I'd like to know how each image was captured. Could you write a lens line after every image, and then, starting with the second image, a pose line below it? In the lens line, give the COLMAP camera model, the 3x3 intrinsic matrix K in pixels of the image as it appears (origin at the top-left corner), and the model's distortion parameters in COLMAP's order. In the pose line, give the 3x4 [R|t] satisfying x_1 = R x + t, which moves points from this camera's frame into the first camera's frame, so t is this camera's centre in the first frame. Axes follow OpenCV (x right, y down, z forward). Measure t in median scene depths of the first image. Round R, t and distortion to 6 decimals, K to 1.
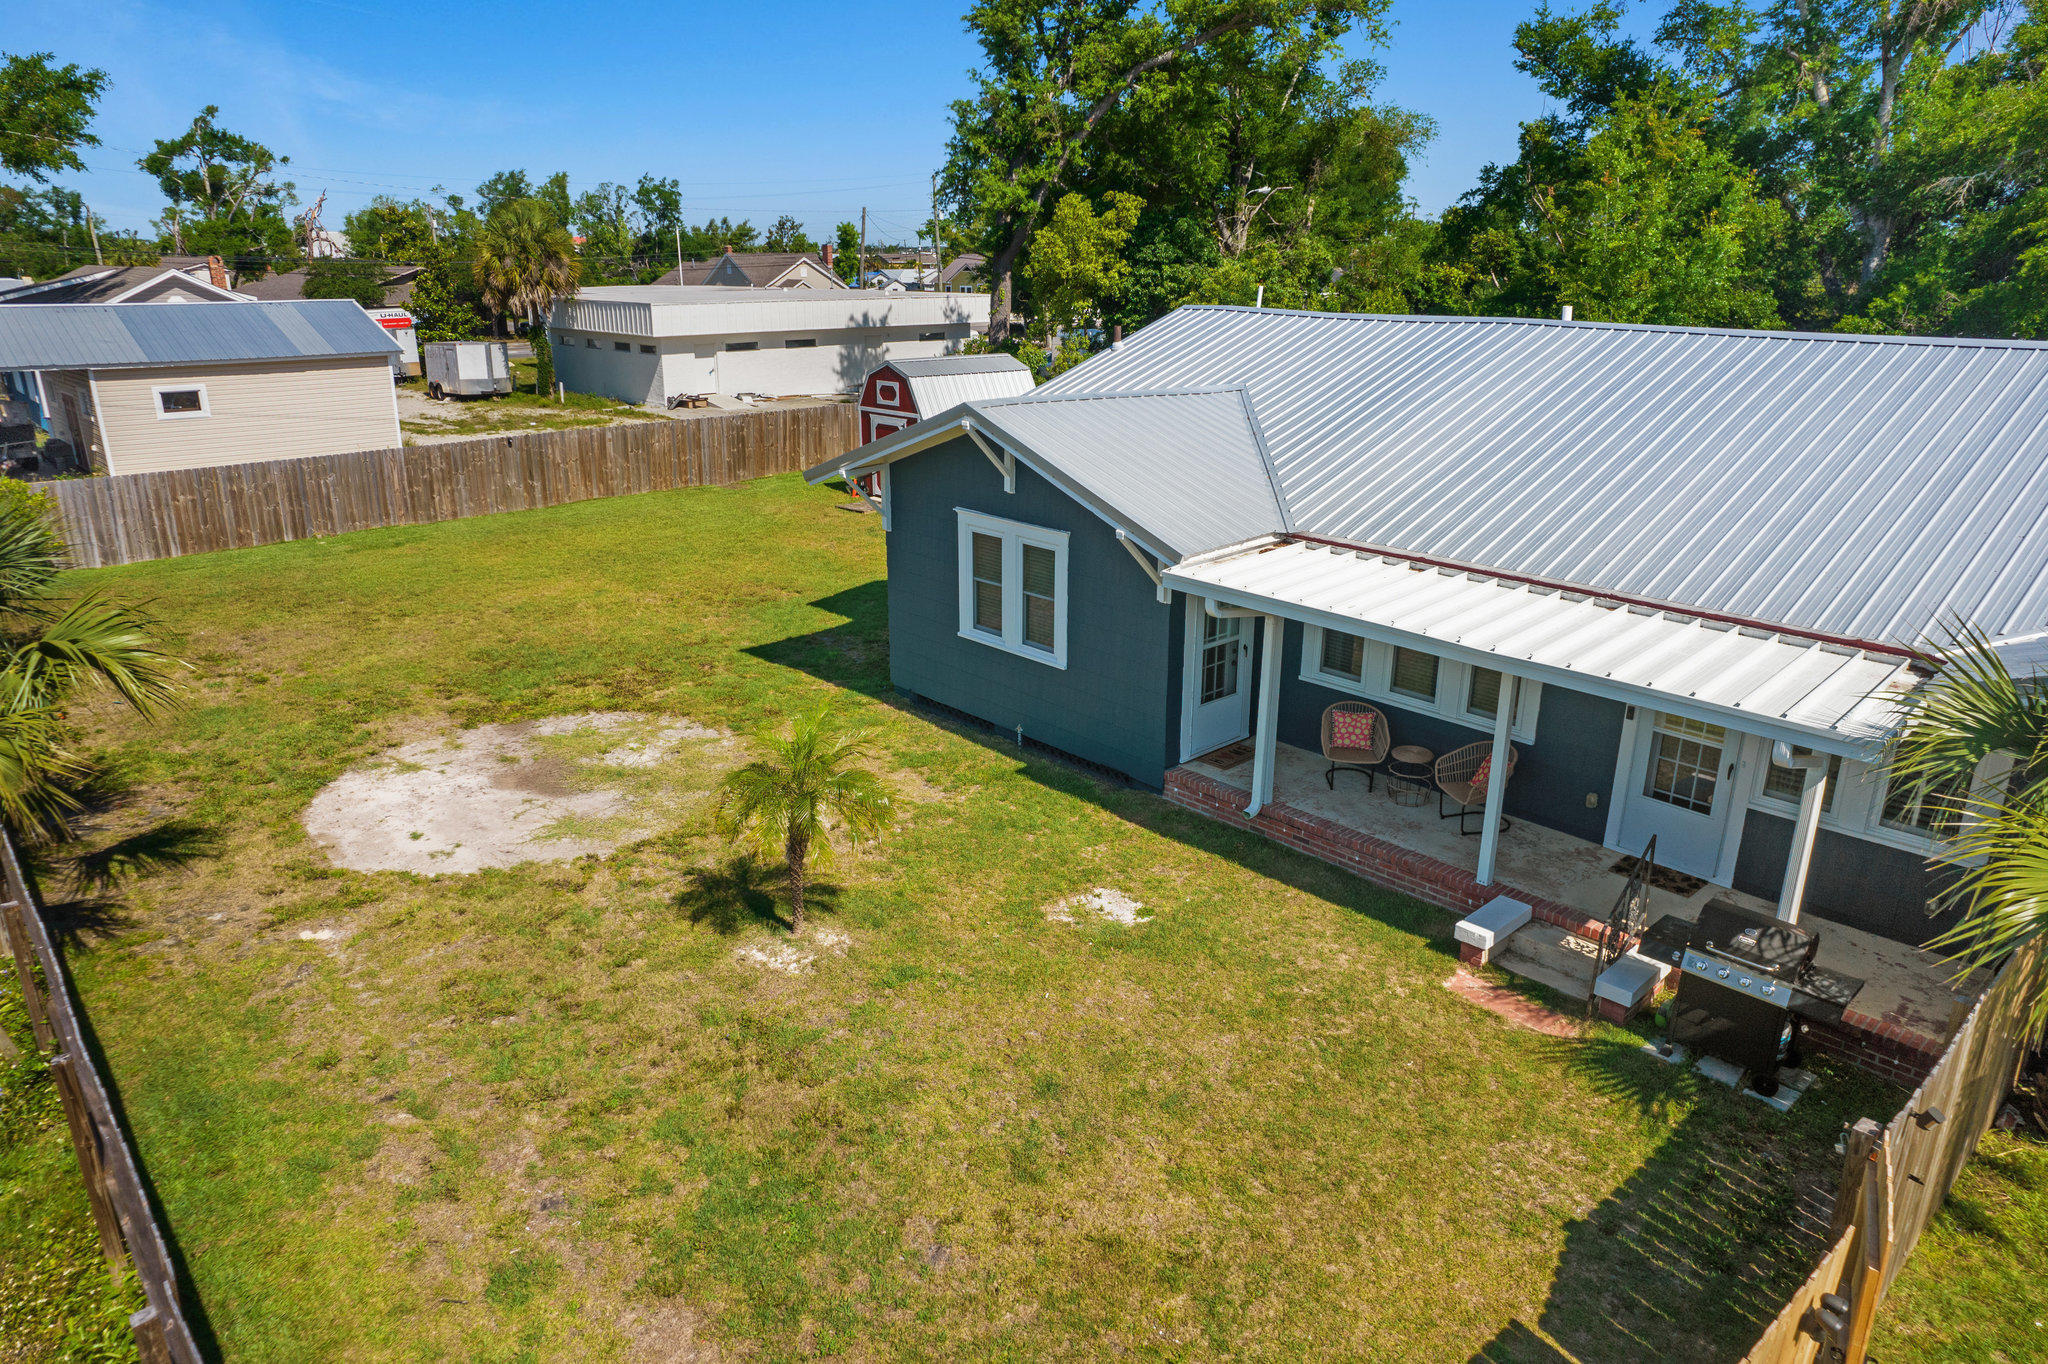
lens RADIAL K [[1310.0, 0, 1012.2], [0, 1310.0, 685.3], [0, 0, 1]] dist [-0.037260, 0.027220]
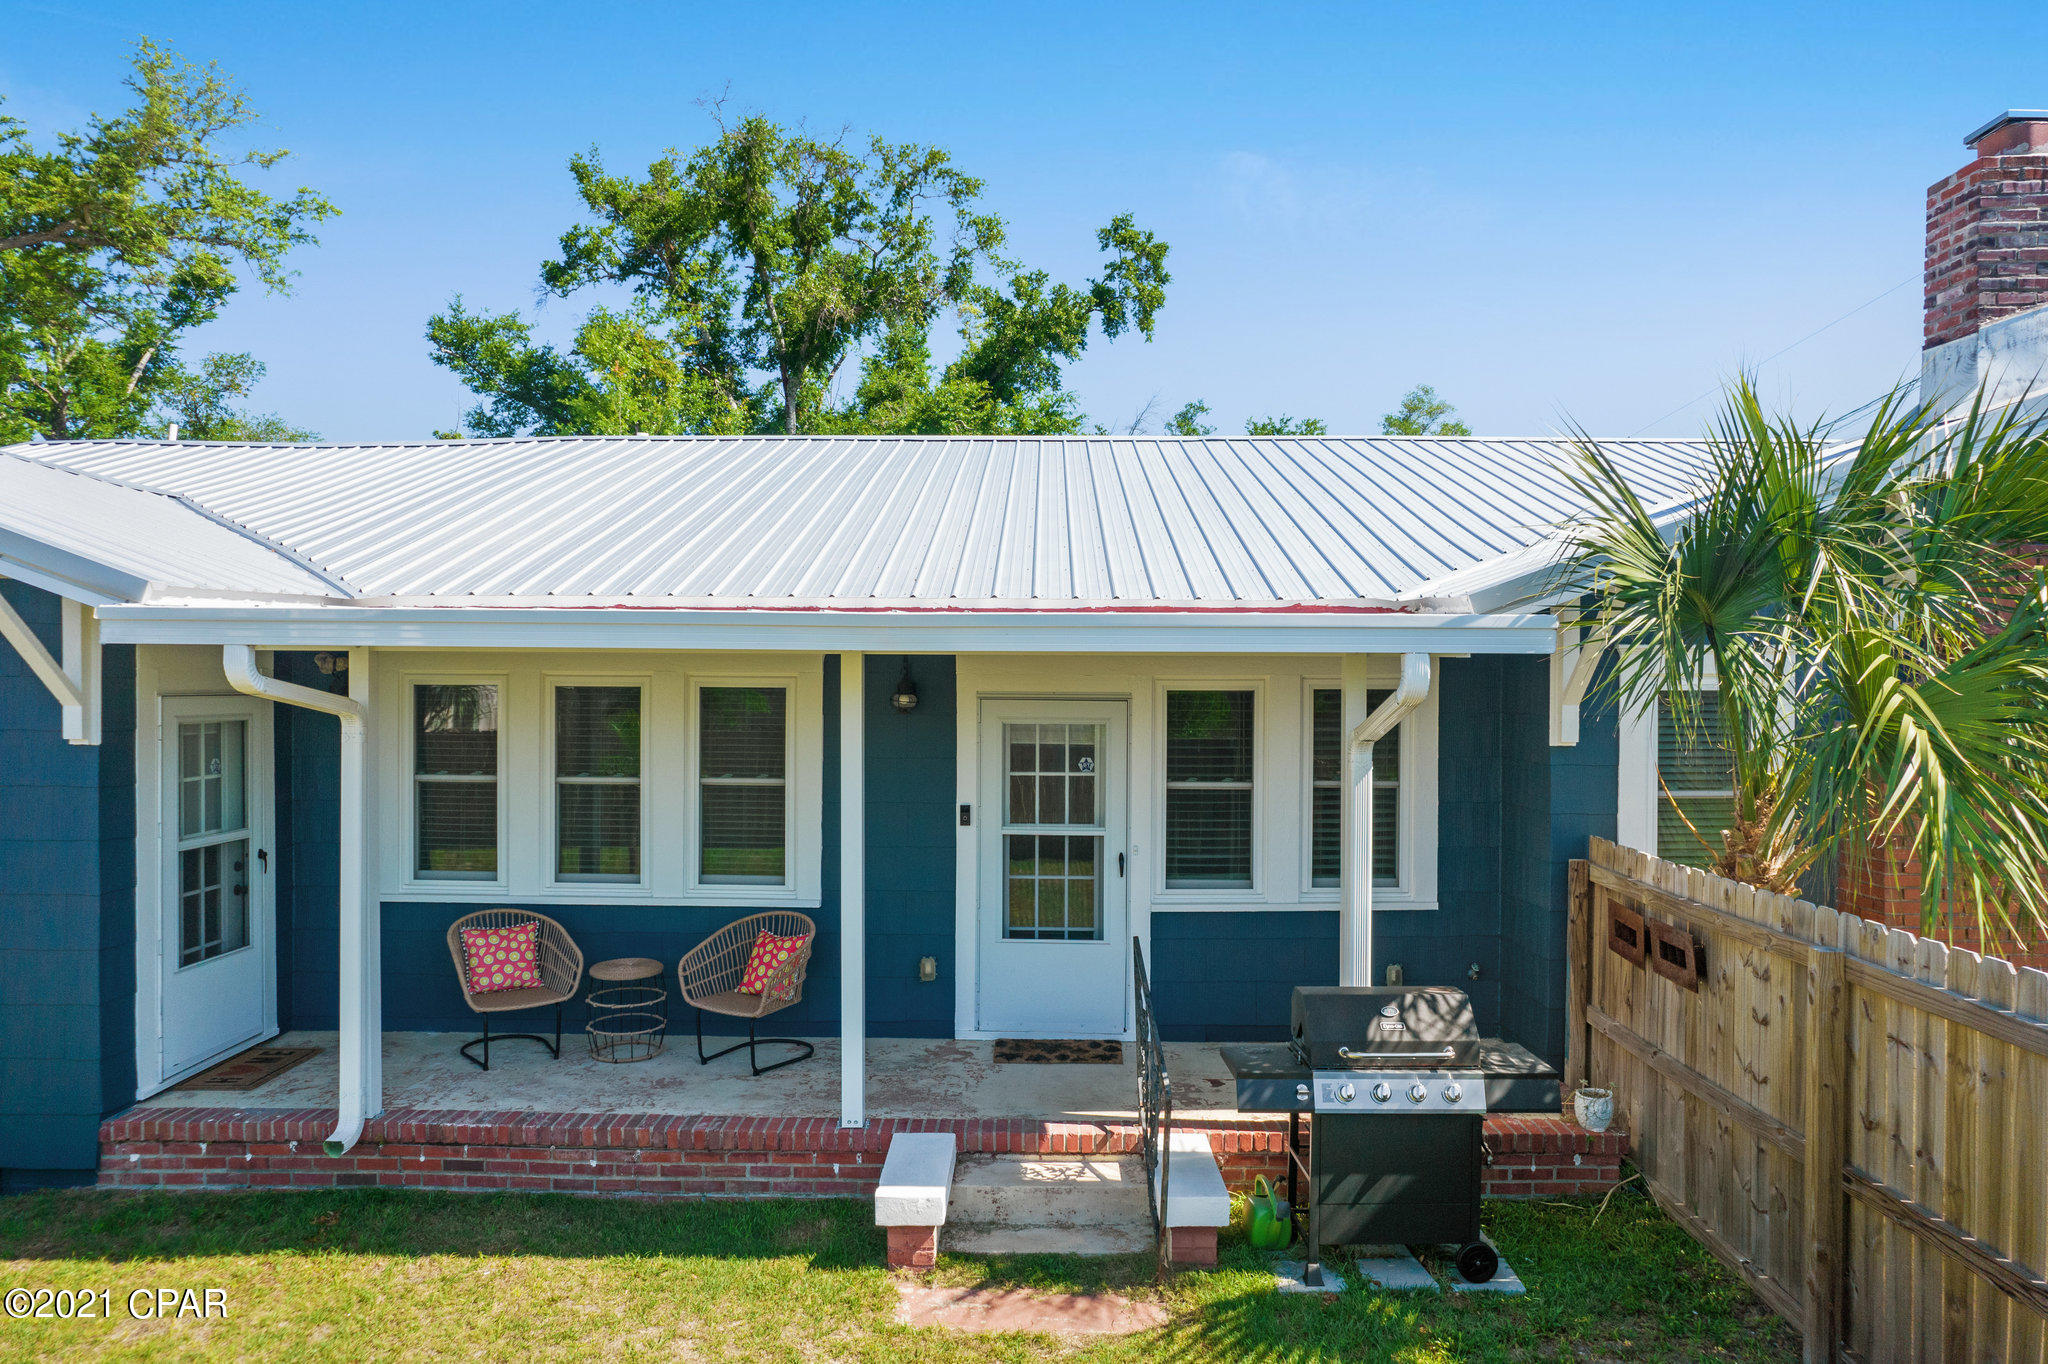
lens RADIAL K [[1310.0, 0, 1026.4], [0, 1310.0, 674.5], [0, 0, 1]] dist [-0.037260, 0.027220]
pose [[0.685548, 0.001948, 0.728024, 0.008808], [0.225327, 0.950327, -0.214723, 0.089091], [-0.692280, 0.311246, 0.651056, 0.447270]]
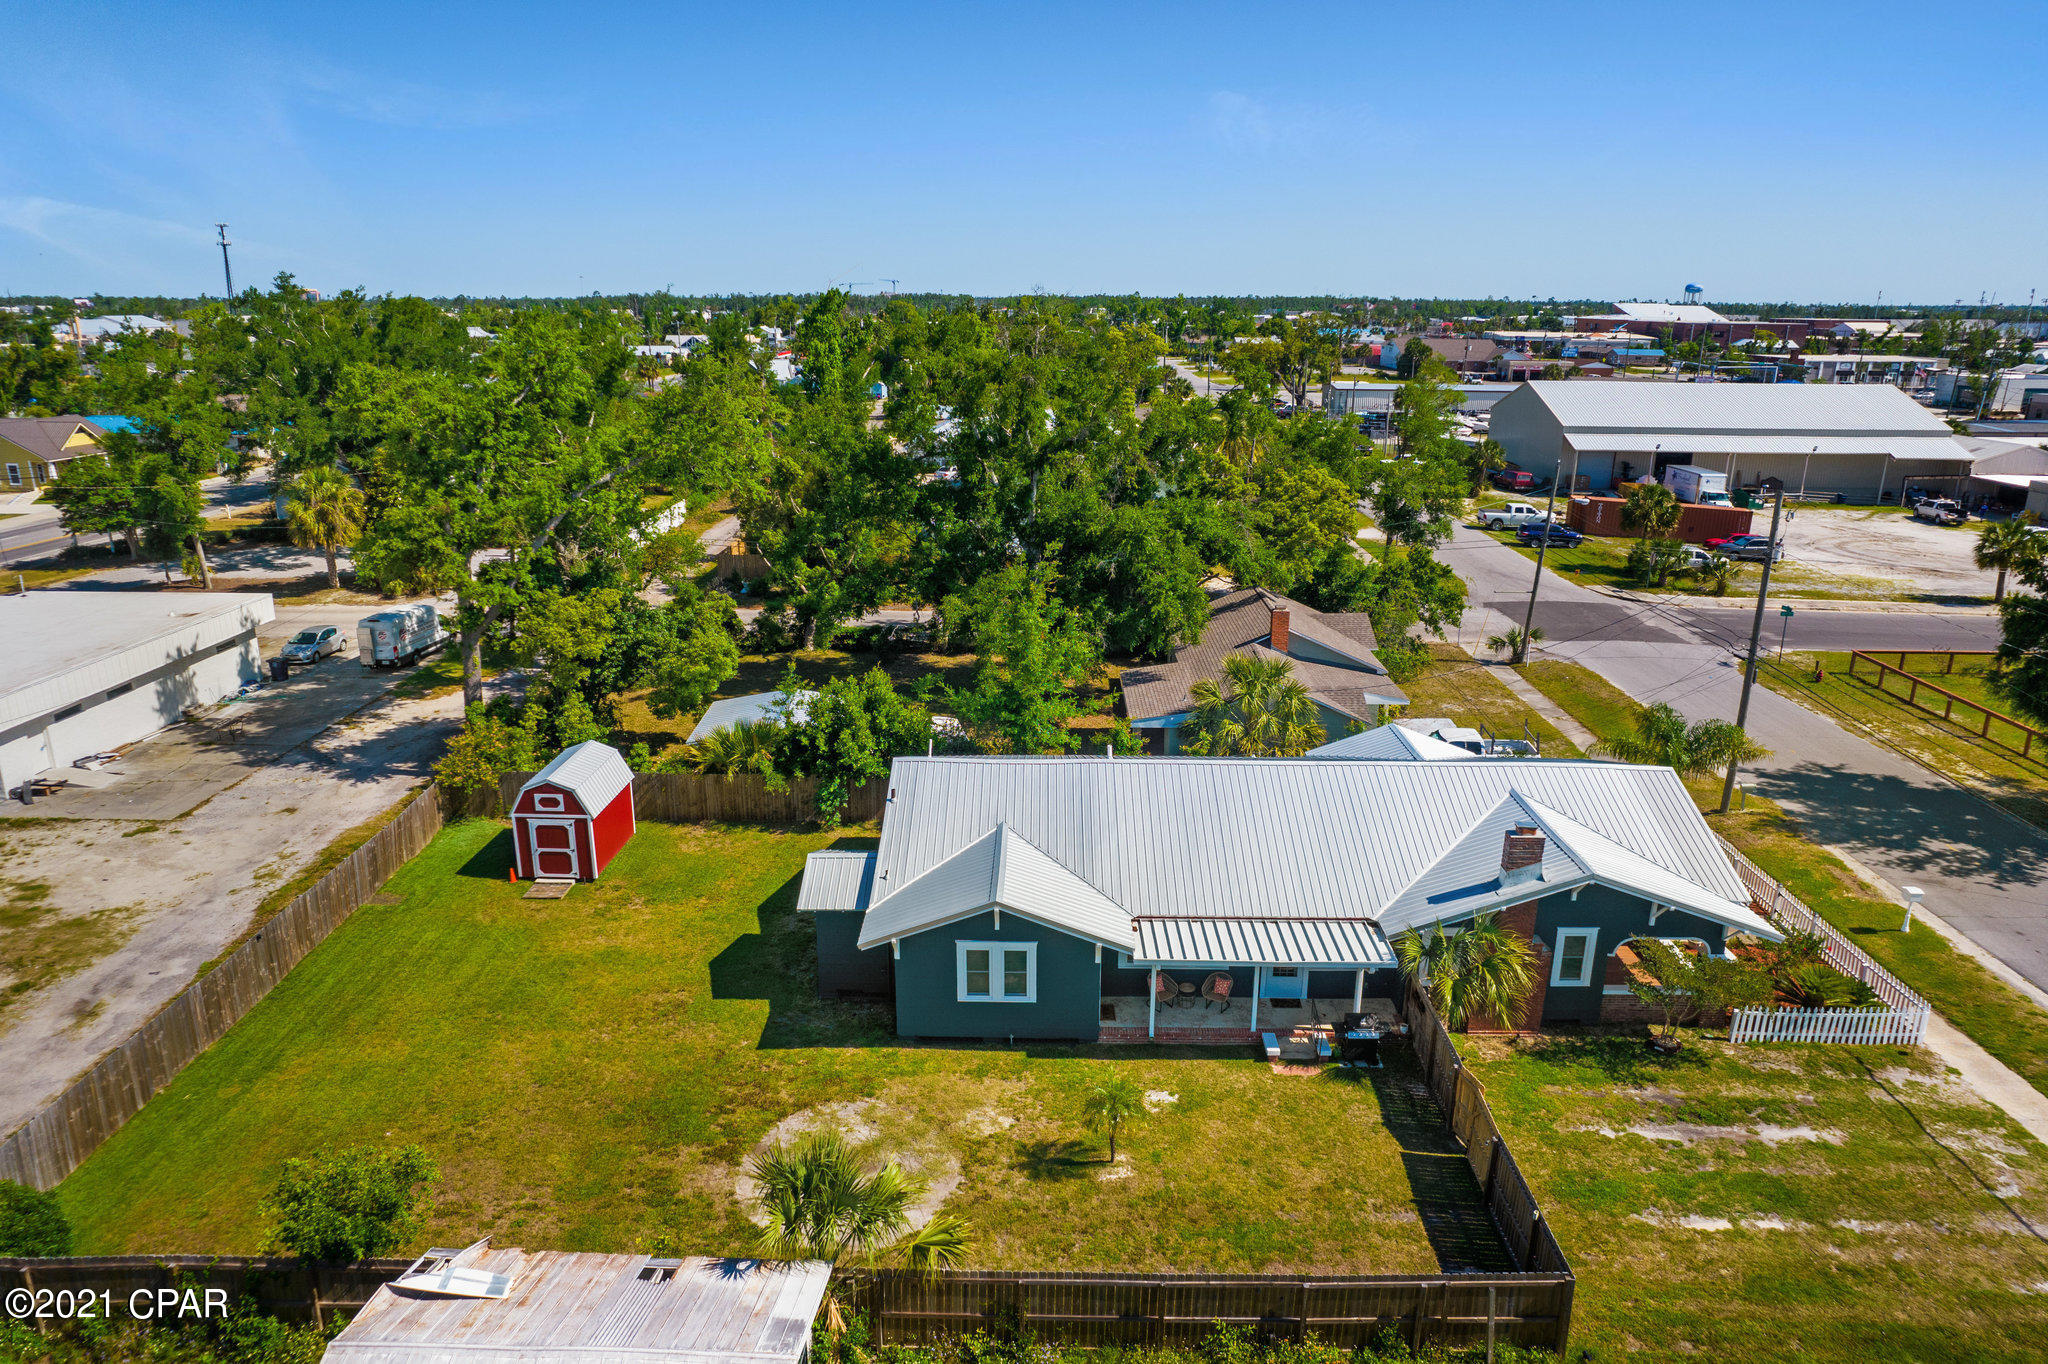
lens RADIAL K [[1310.0, 0, 1023.7], [0, 1310.0, 683.9], [0, 0, 1]] dist [-0.037260, 0.027220]
pose [[0.690231, -0.212602, 0.691651, -1.426464], [0.229260, 0.970871, 0.069641, -0.713746], [-0.686310, 0.110500, 0.718866, -0.594459]]
